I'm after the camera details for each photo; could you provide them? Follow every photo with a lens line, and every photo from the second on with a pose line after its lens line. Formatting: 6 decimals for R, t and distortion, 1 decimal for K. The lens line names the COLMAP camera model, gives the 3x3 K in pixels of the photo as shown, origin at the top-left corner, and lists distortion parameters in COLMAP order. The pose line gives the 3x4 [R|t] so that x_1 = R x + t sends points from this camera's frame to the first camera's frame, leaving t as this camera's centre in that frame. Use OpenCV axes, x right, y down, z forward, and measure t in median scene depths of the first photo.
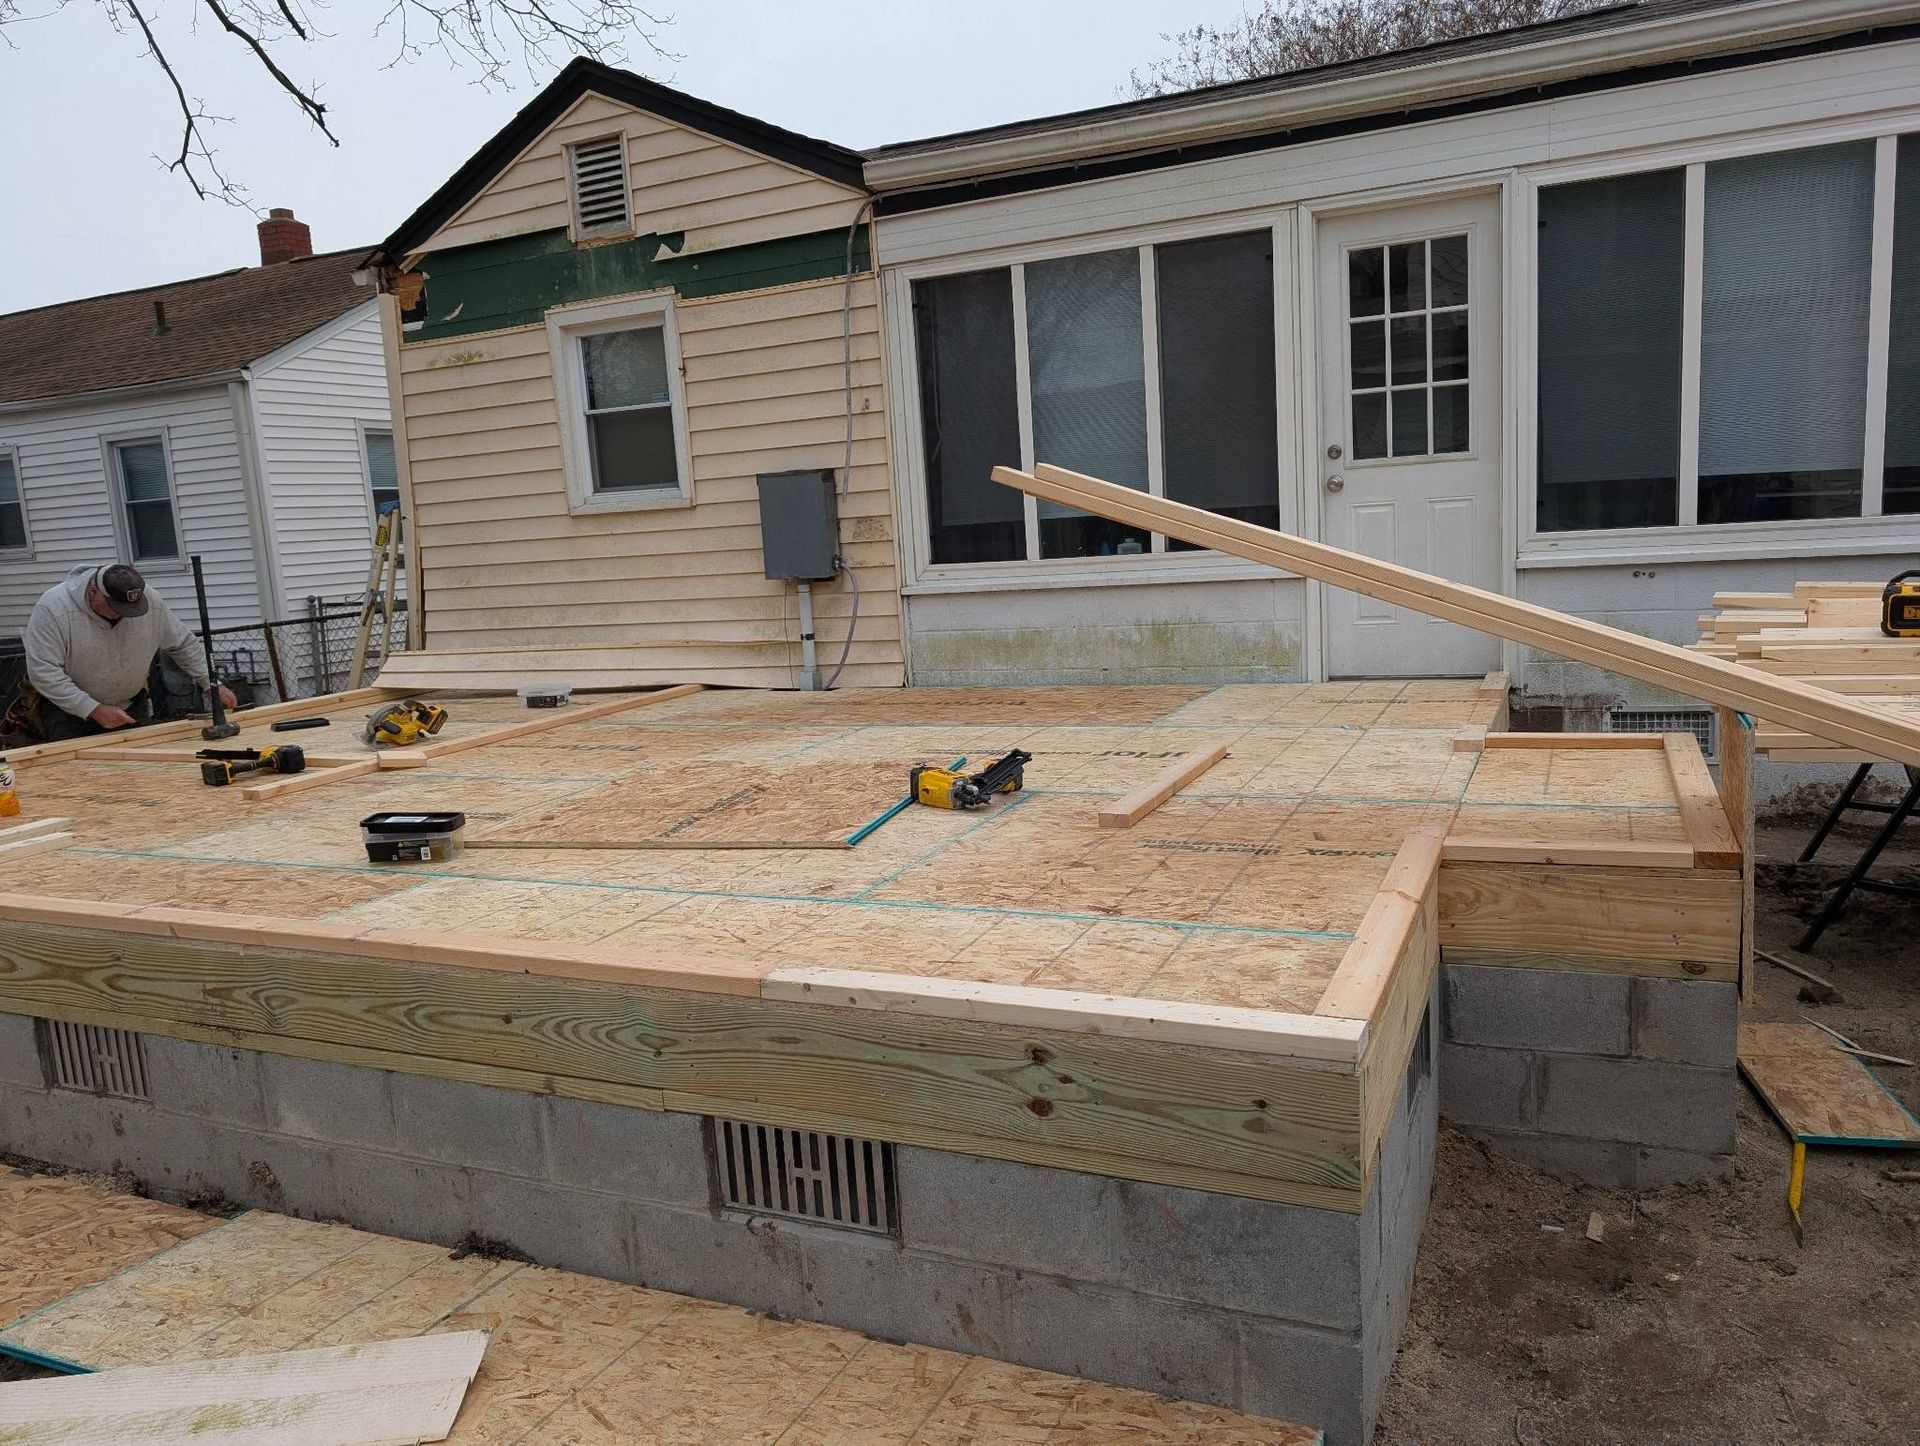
lens RADIAL K [[1394.1, 0, 950.1], [0, 1394.1, 738.0], [0, 0, 1]] dist [0.033550, -0.018657]
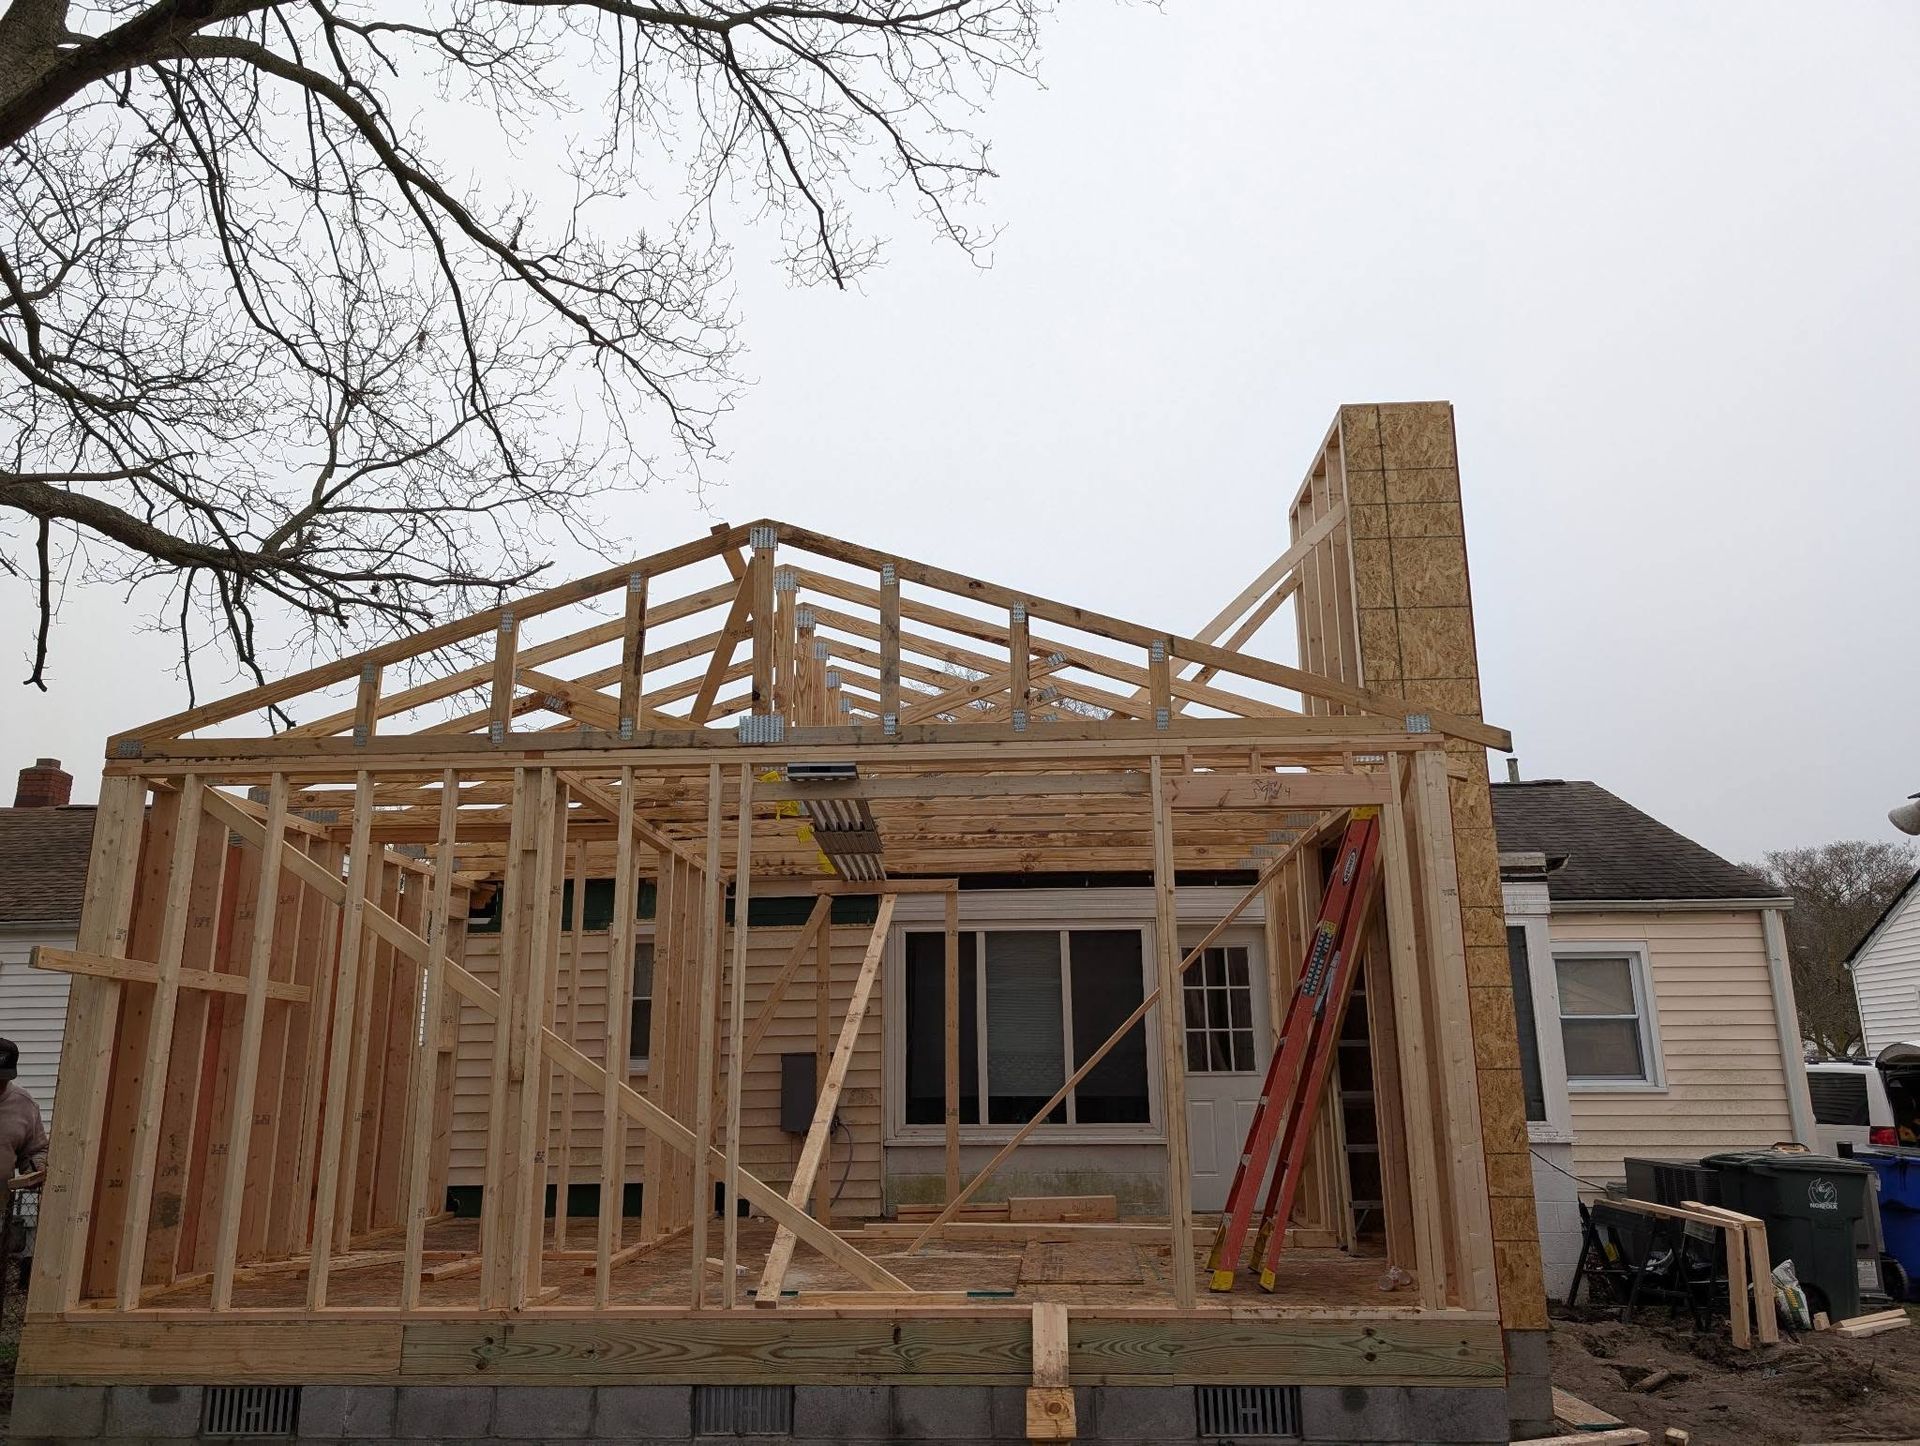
lens RADIAL K [[1394.1, 0, 958.1], [0, 1394.1, 719.5], [0, 0, 1]] dist [0.033550, -0.018657]
pose [[0.925333, 0.146565, 0.349682, -1.098791], [0.008842, 0.913673, -0.406354, 0.164661], [-0.379052, 0.379105, 0.844156, -0.814053]]
